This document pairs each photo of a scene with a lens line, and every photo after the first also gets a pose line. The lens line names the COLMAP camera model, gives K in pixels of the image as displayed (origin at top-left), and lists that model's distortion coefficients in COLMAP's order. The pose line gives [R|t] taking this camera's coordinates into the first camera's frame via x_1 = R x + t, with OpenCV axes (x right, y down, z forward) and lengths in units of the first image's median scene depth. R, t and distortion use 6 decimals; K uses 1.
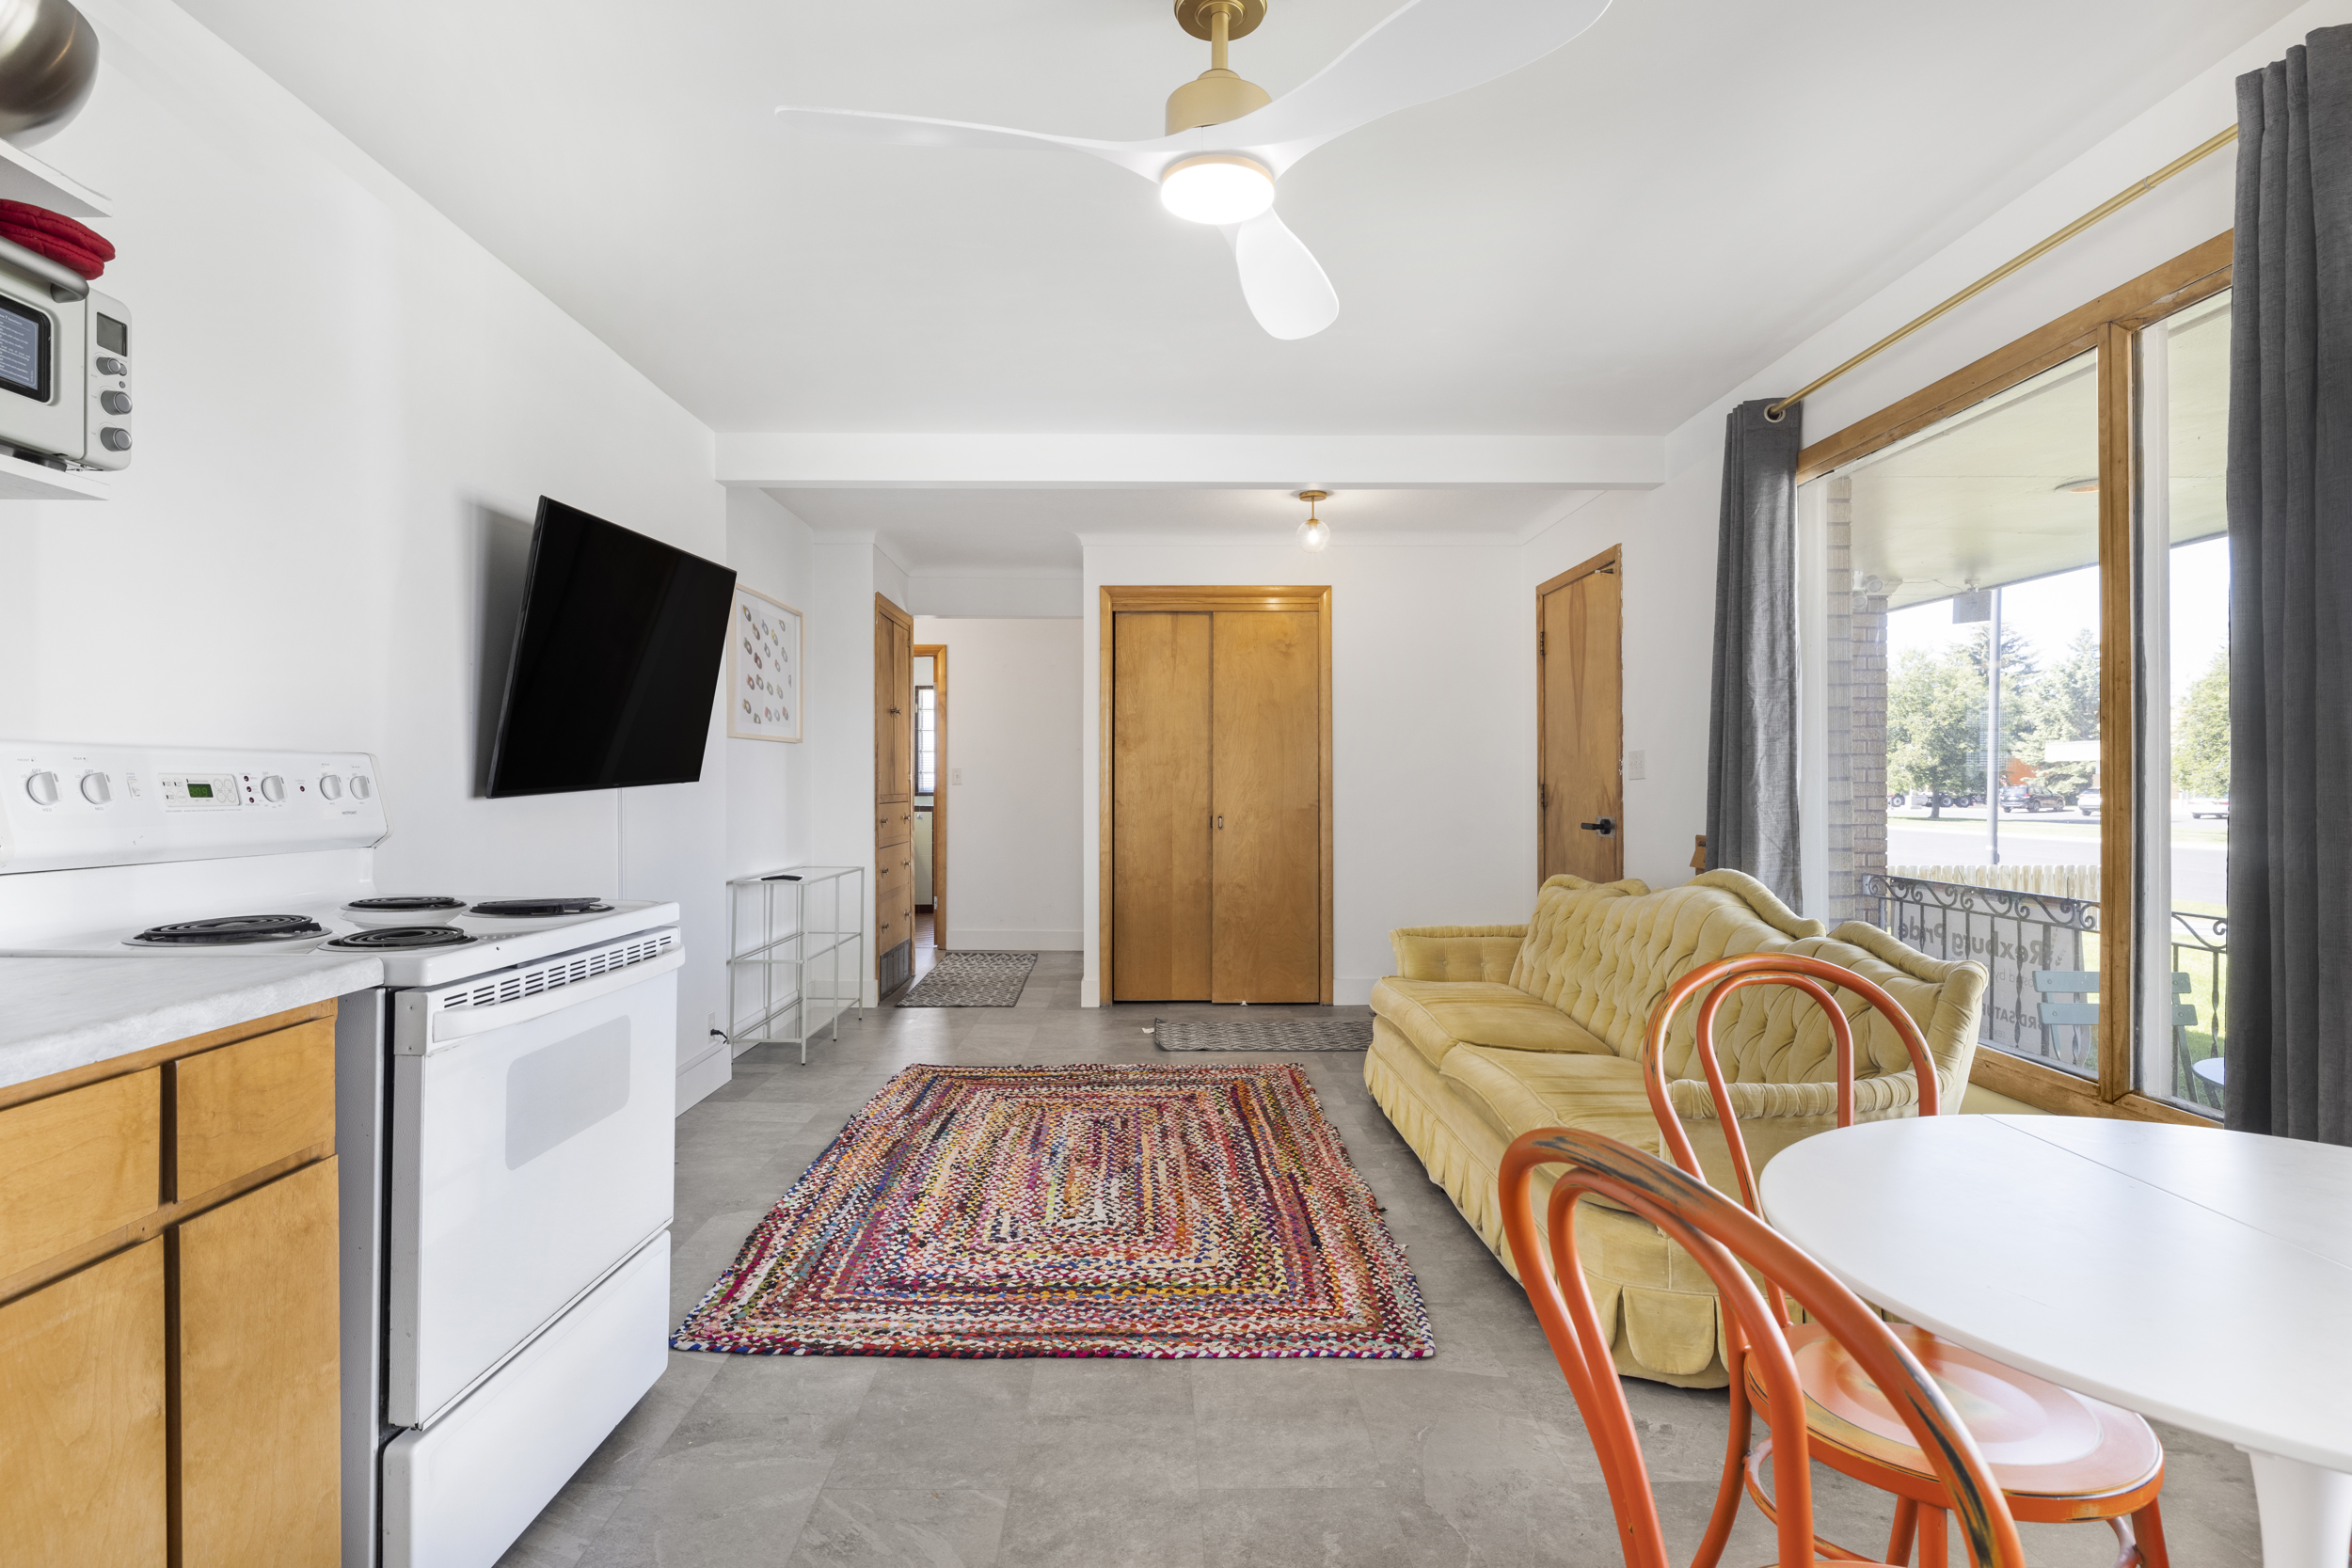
lens RADIAL K [[1204.9, 0, 1176.0], [0, 1204.9, 784.0], [0, 0, 1]] dist [0.001058, 0.000651]
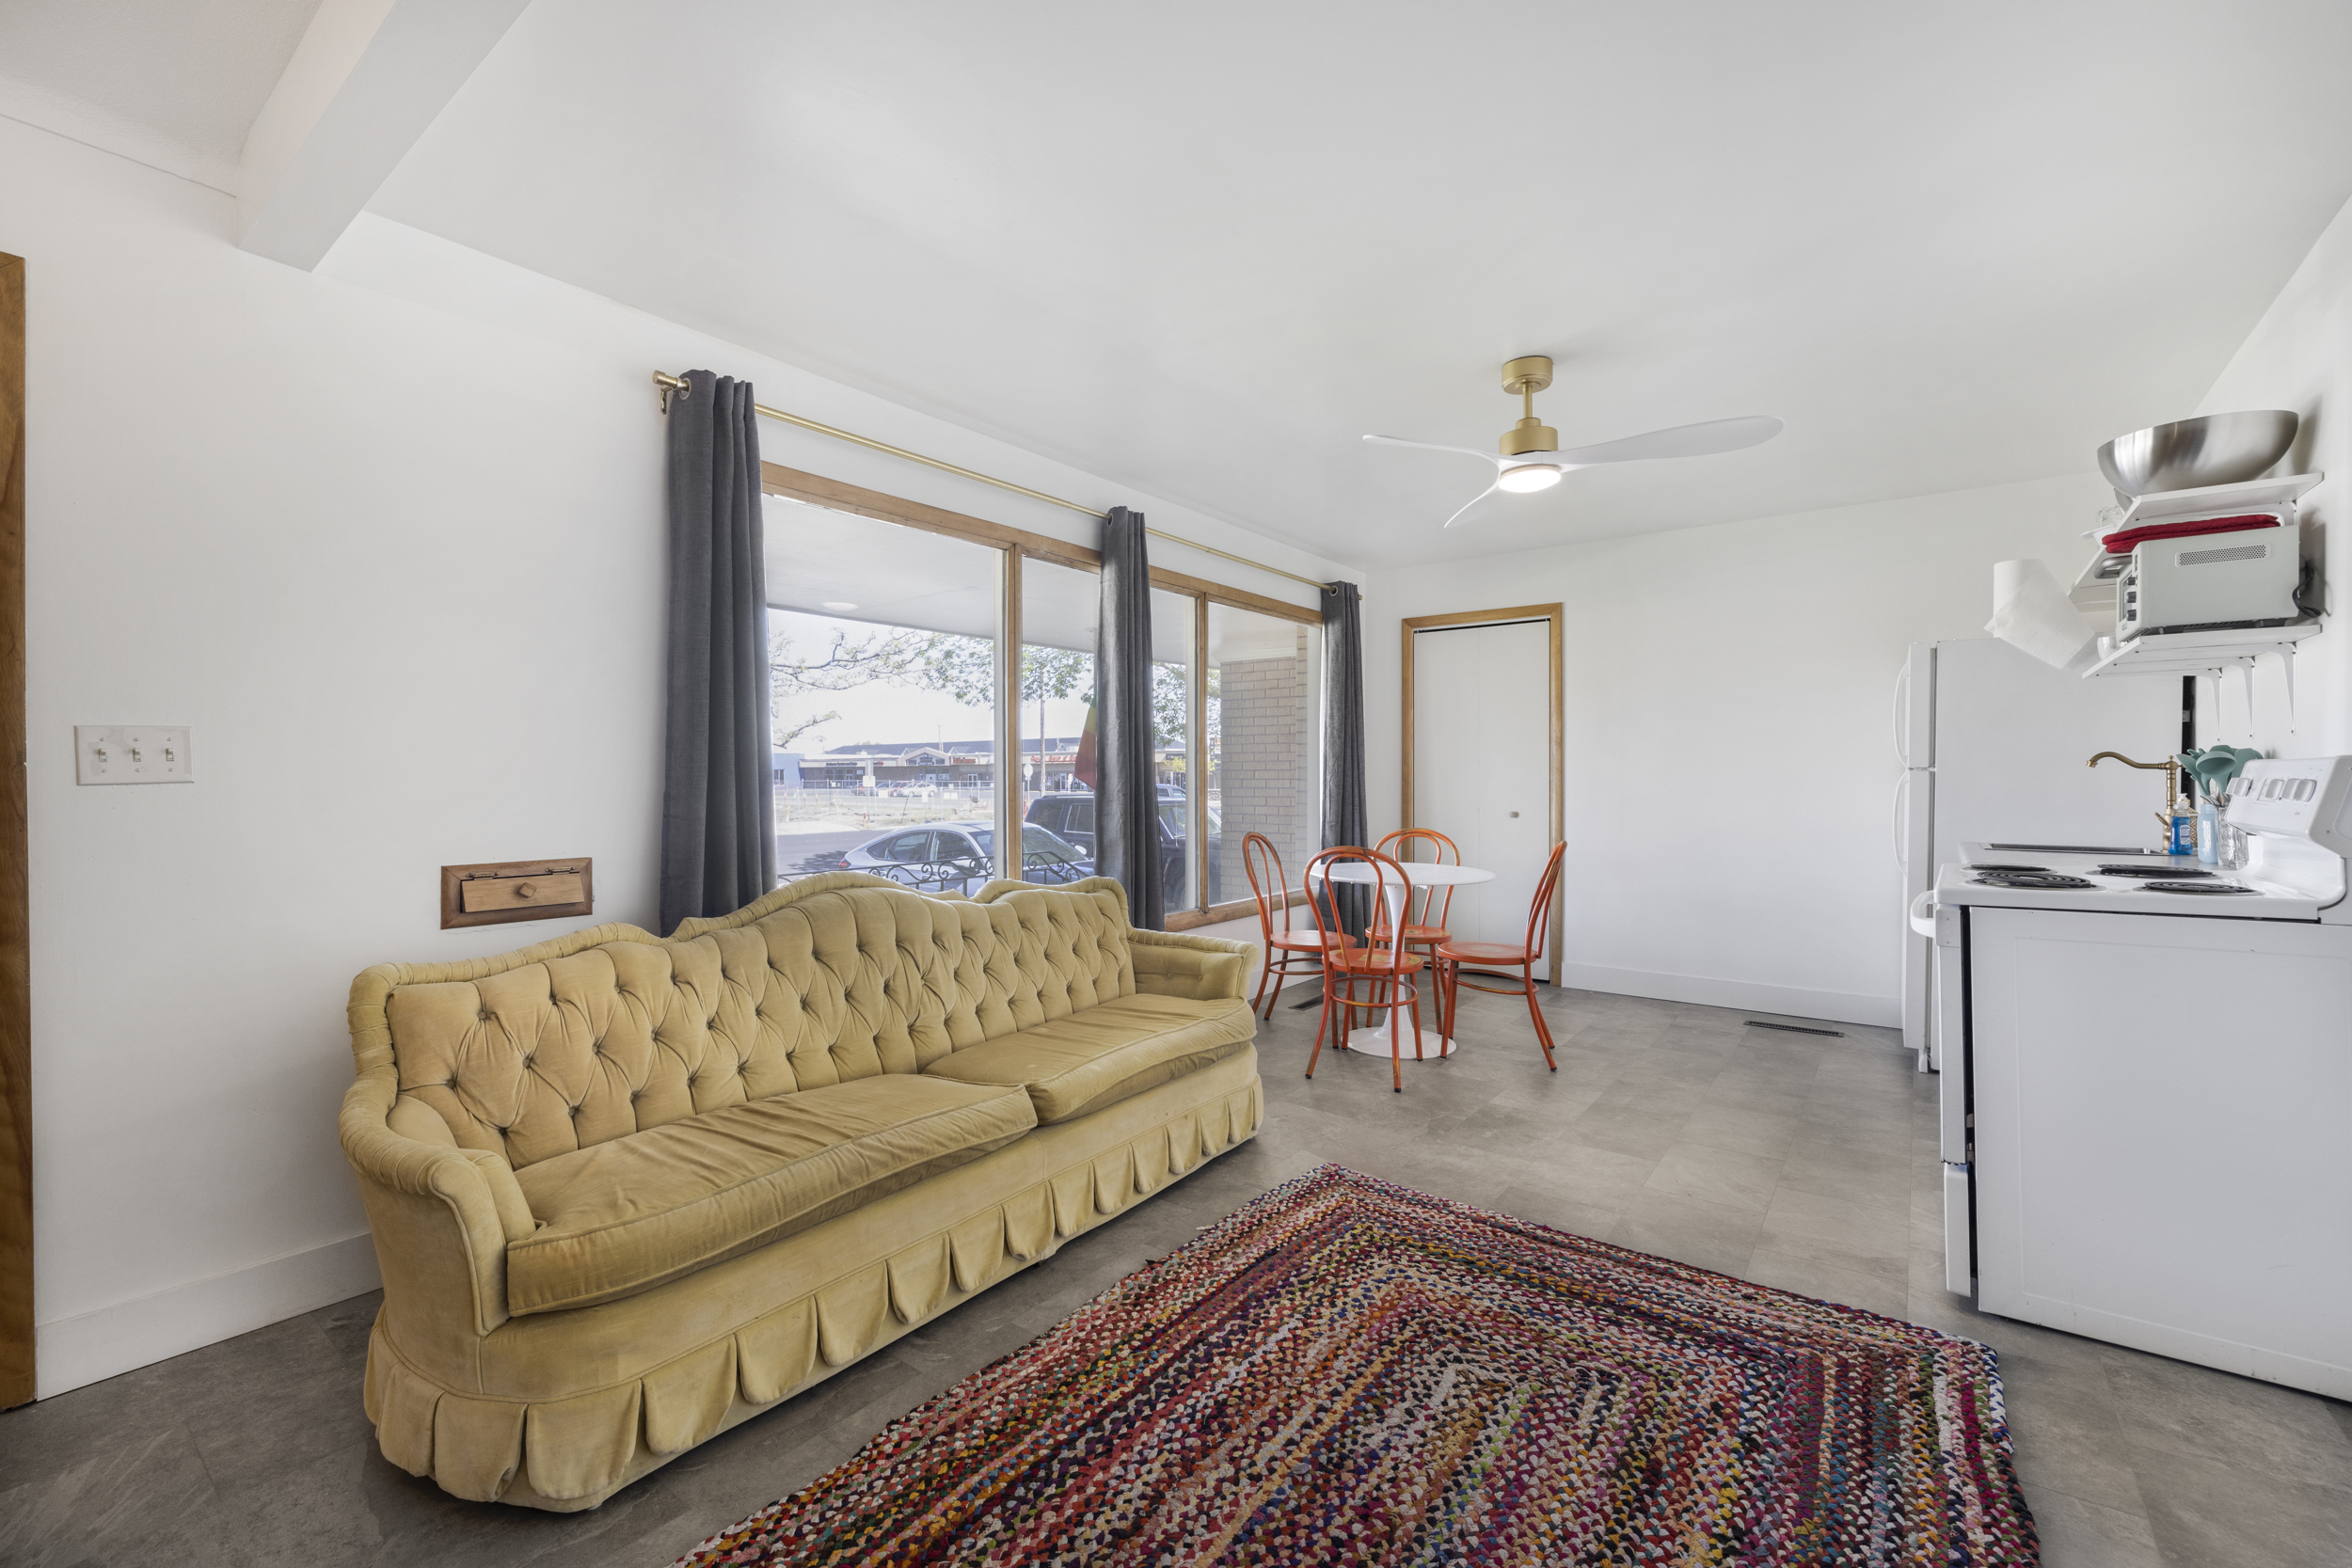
lens RADIAL K [[988.5, 0, 1176.0], [0, 988.5, 784.0], [0, 0, 1]] dist [0.001538, 0.000304]
pose [[-0.783027, 0.003280, 0.621979, -0.342513], [0.006154, 0.999978, 0.002474, -0.008011], [-0.621957, 0.005765, -0.783030, 1.746453]]
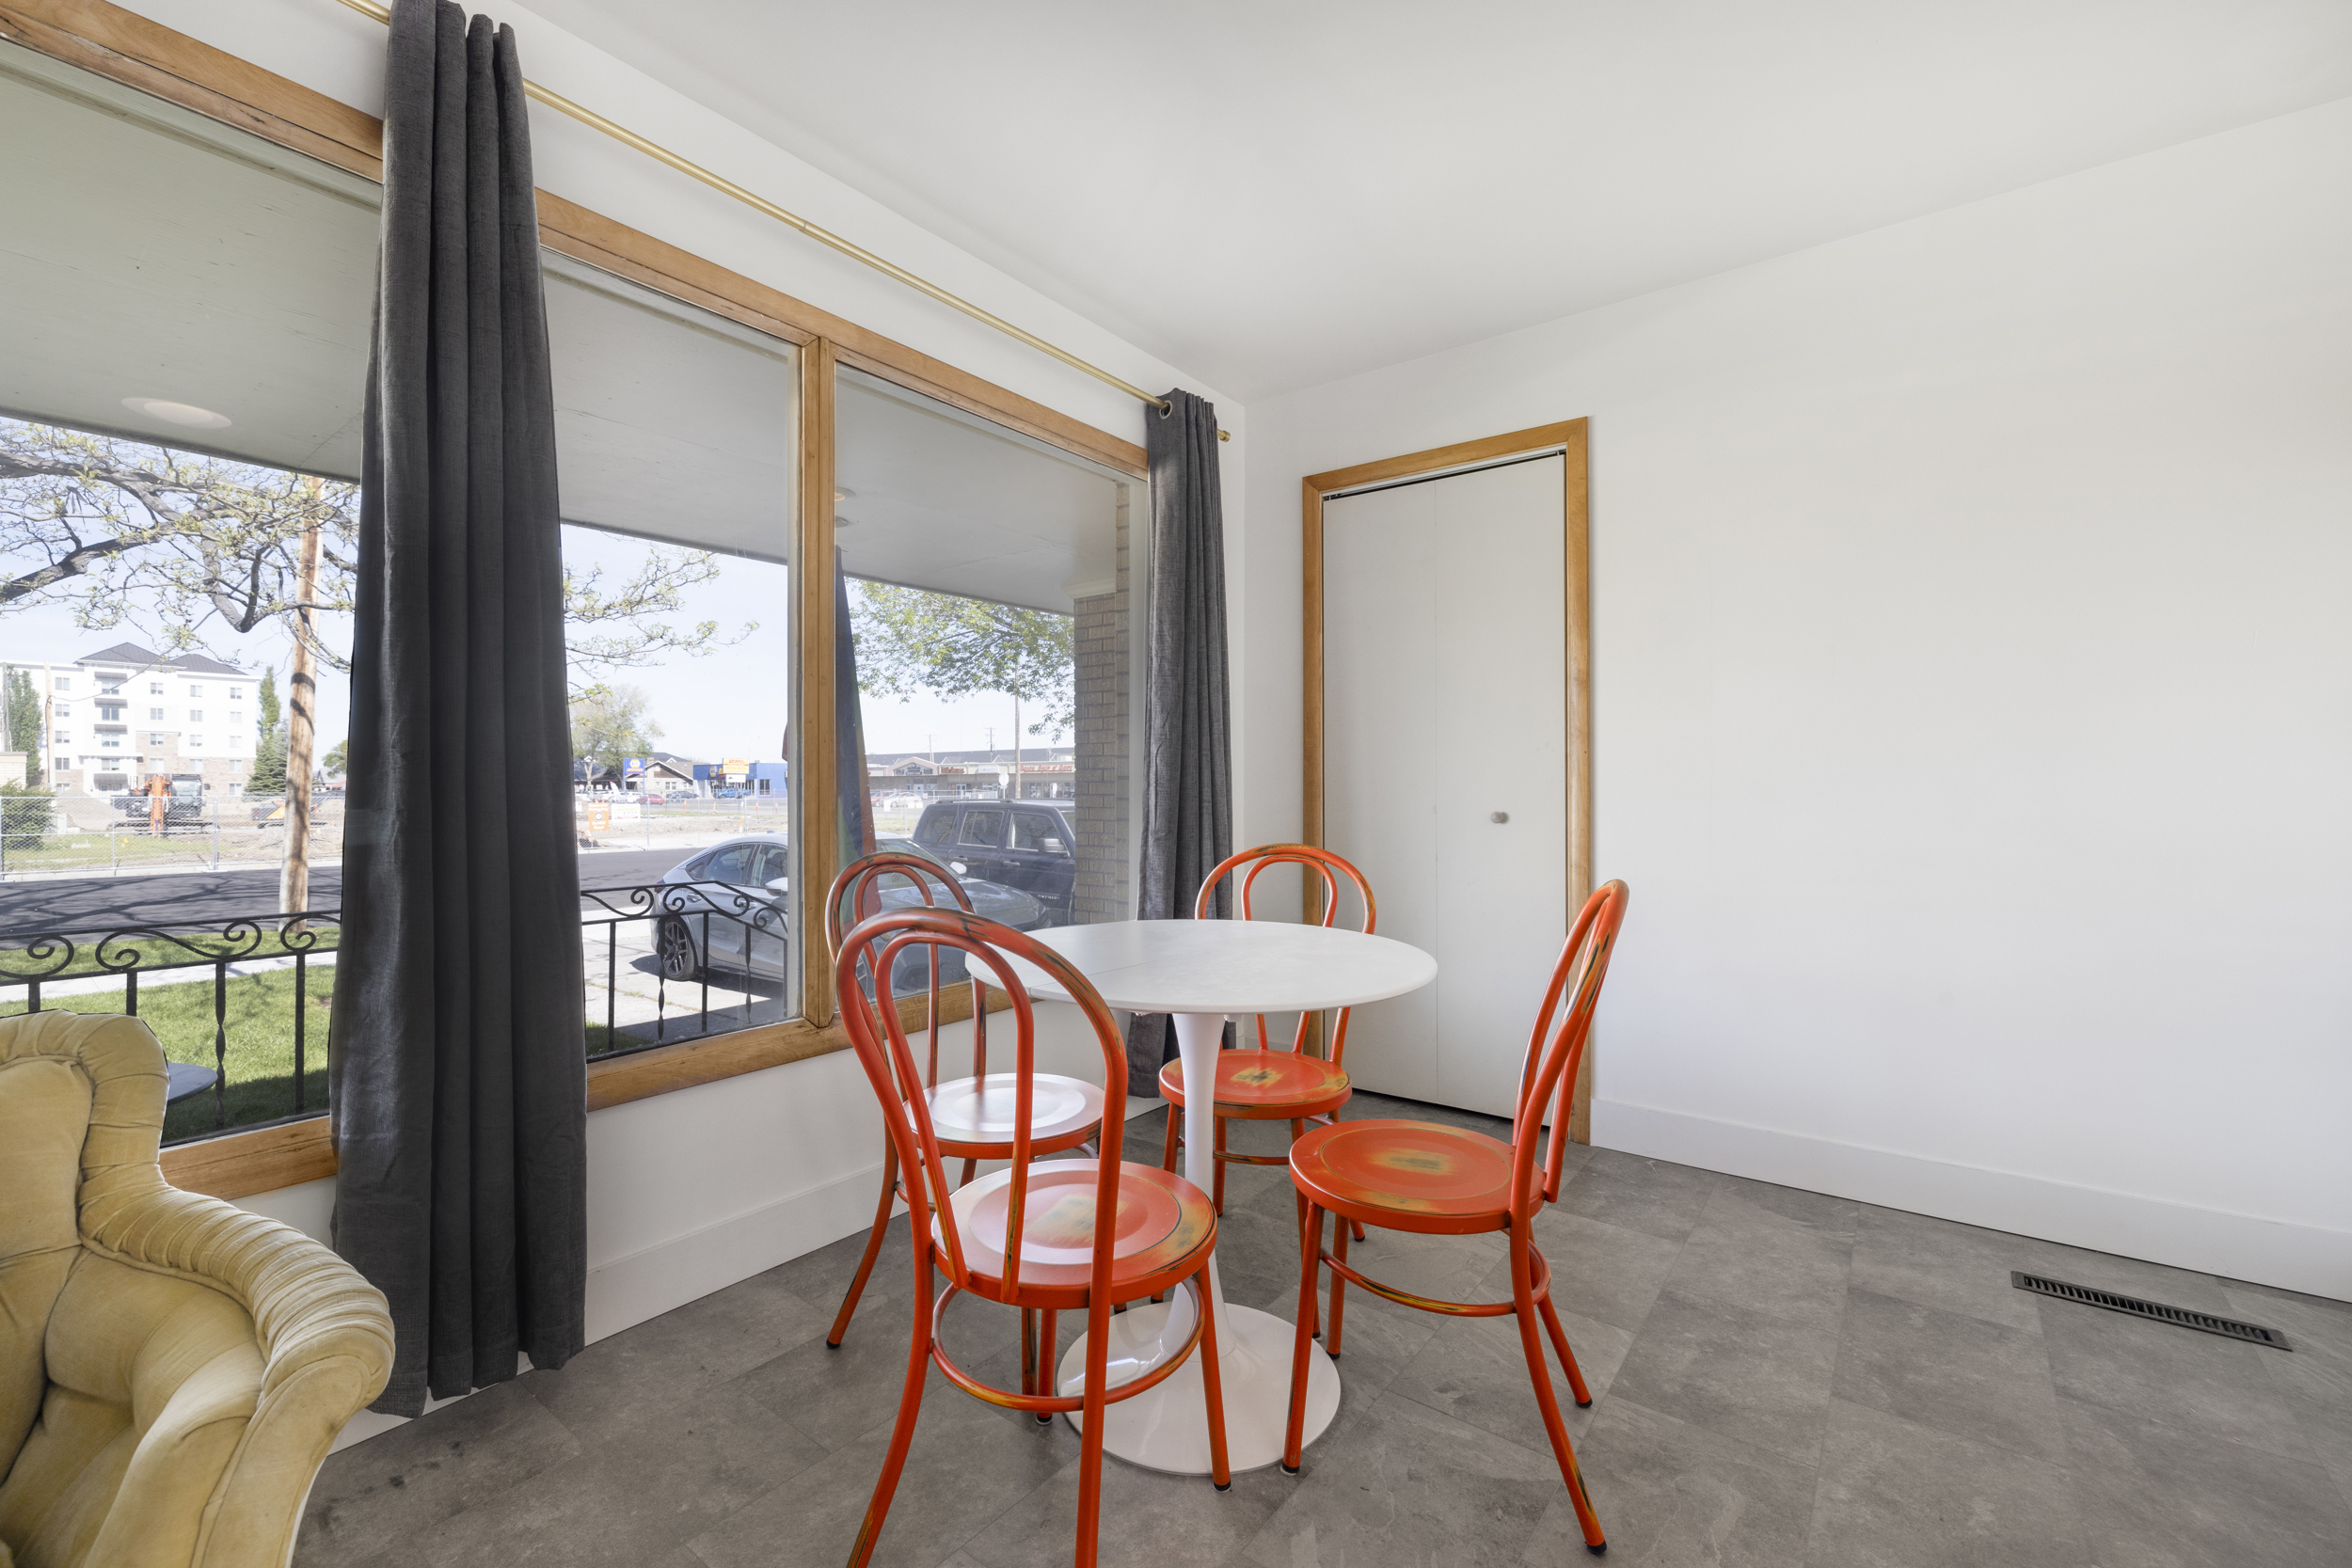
lens RADIAL K [[980.2, 0, 1151.7], [0, 980.2, 780.3], [0, 0, 1]] dist [0.000869, 0.000113]
pose [[-0.765267, 0.013268, 0.643577, -0.041262], [0.006252, 0.999894, -0.013180, 0.033694], [-0.643683, -0.006063, -0.765268, 0.846265]]
